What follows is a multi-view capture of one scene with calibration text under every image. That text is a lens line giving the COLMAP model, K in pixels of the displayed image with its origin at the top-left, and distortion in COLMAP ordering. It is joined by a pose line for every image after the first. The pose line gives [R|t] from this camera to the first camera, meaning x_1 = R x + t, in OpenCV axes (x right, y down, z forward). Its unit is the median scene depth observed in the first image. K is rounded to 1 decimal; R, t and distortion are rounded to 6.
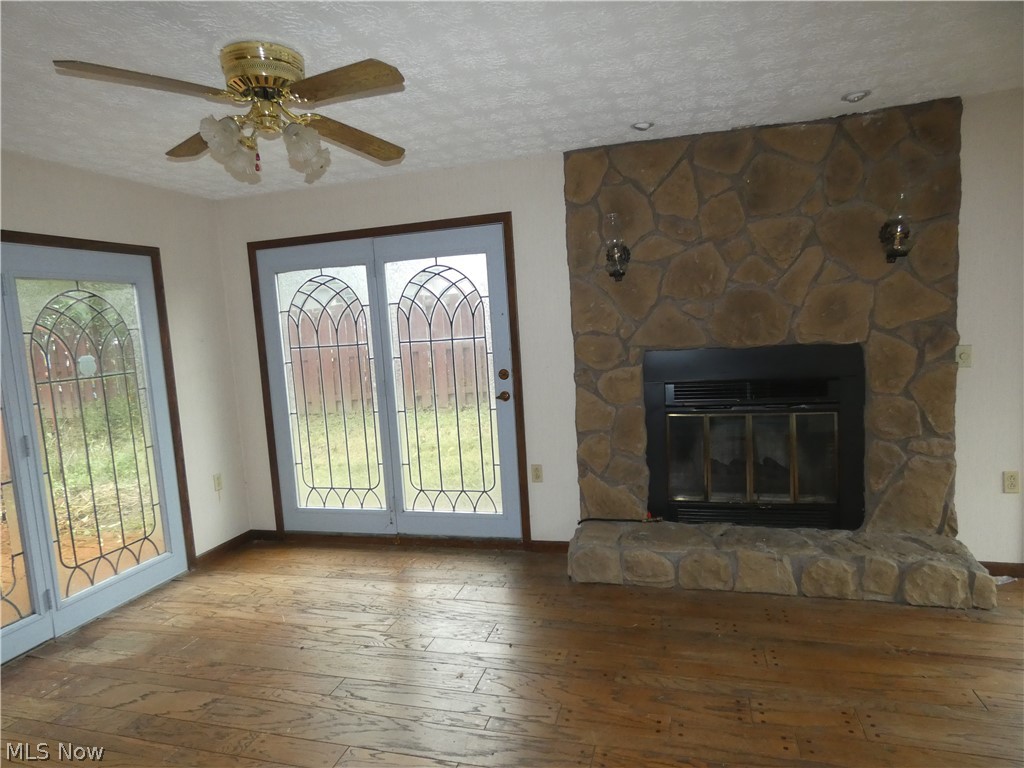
lens RADIAL K [[616.9, 0, 512.0], [0, 616.9, 384.0], [0, 0, 1]] dist [0.016686, 0.000342]
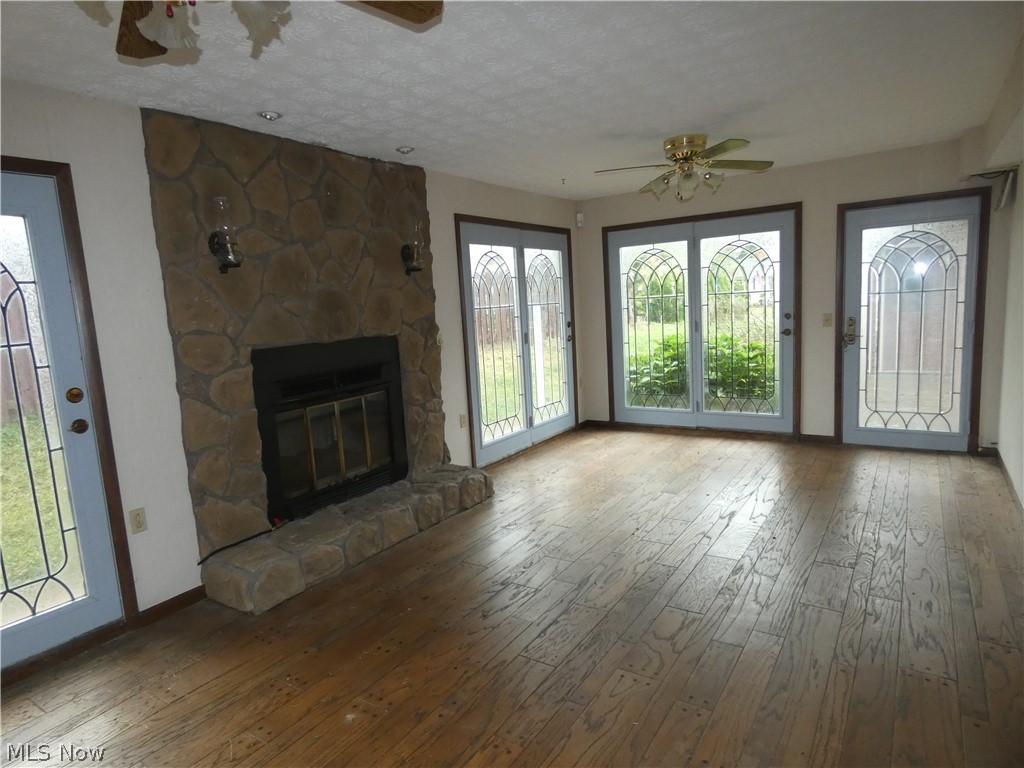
lens RADIAL K [[603.5, 0, 513.0], [0, 603.5, 381.5], [0, 0, 1]] dist [-0.008750, -0.001732]
pose [[0.310897, -0.087752, 0.946384, -0.543545], [0.137378, 0.989421, 0.046613, 0.005710], [-0.940463, 0.115520, 0.319664, 0.347043]]
